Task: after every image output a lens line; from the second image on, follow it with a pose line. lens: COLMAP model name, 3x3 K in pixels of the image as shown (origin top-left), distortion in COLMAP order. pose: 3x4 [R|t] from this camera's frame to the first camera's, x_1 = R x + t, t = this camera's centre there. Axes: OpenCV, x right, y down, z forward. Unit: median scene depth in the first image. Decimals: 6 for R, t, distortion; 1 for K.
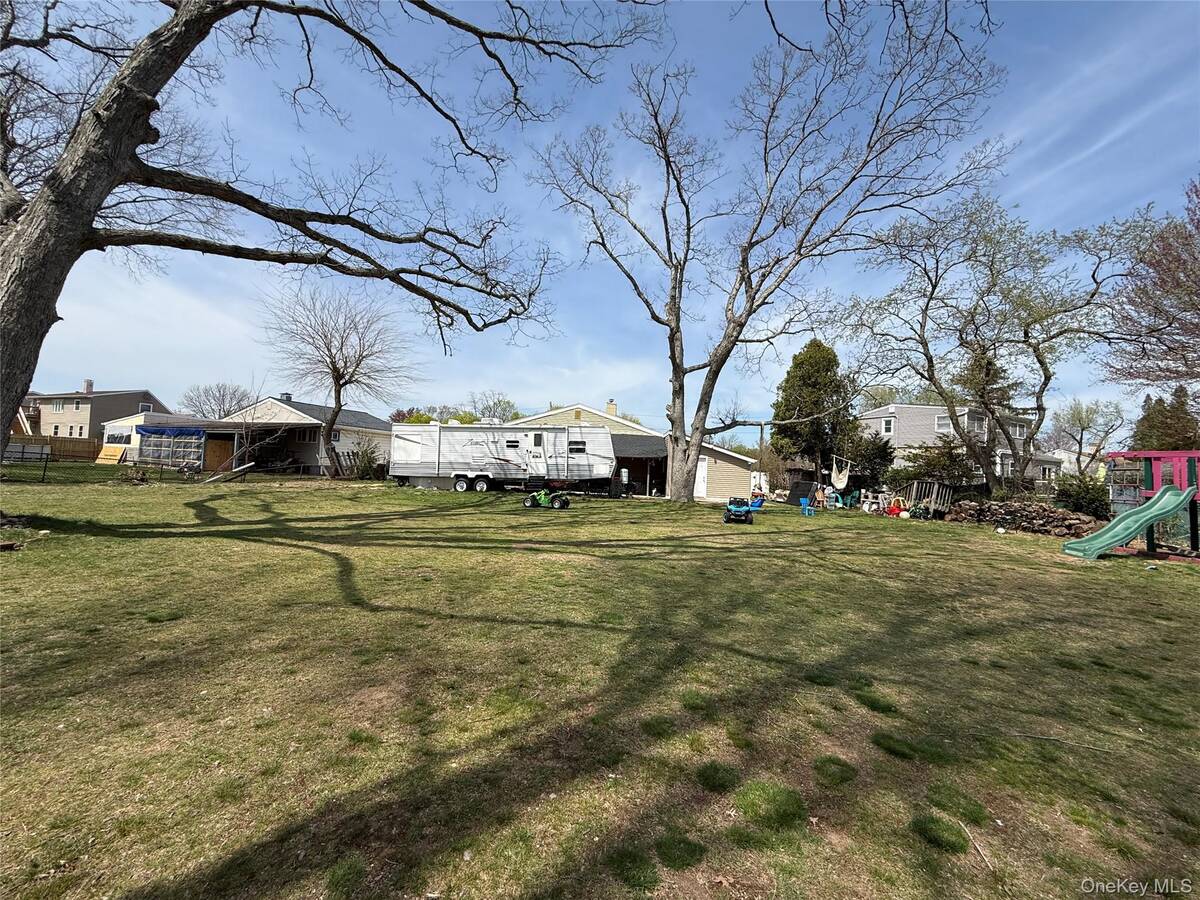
lens RADIAL K [[482.0, 0, 599.9], [0, 482.0, 451.5], [0, 0, 1]] dist [0.000490, 0.000044]
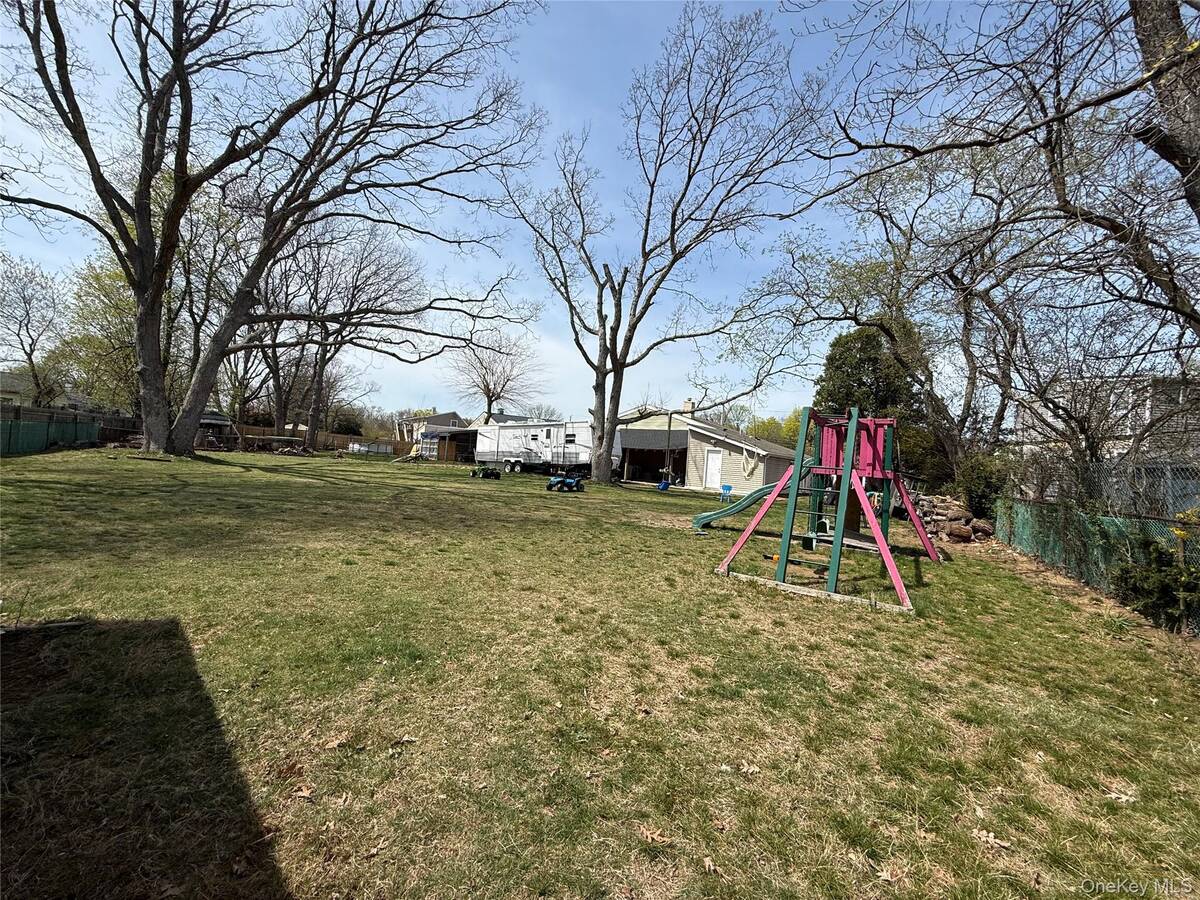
lens RADIAL K [[482.0, 0, 598.8], [0, 482.0, 447.2], [0, 0, 1]] dist [0.000490, 0.000044]
pose [[0.807286, -0.005592, -0.590134, 0.745393], [-0.008717, 0.999733, -0.021397, 0.038702], [0.590096, 0.022418, 0.807022, 0.036369]]
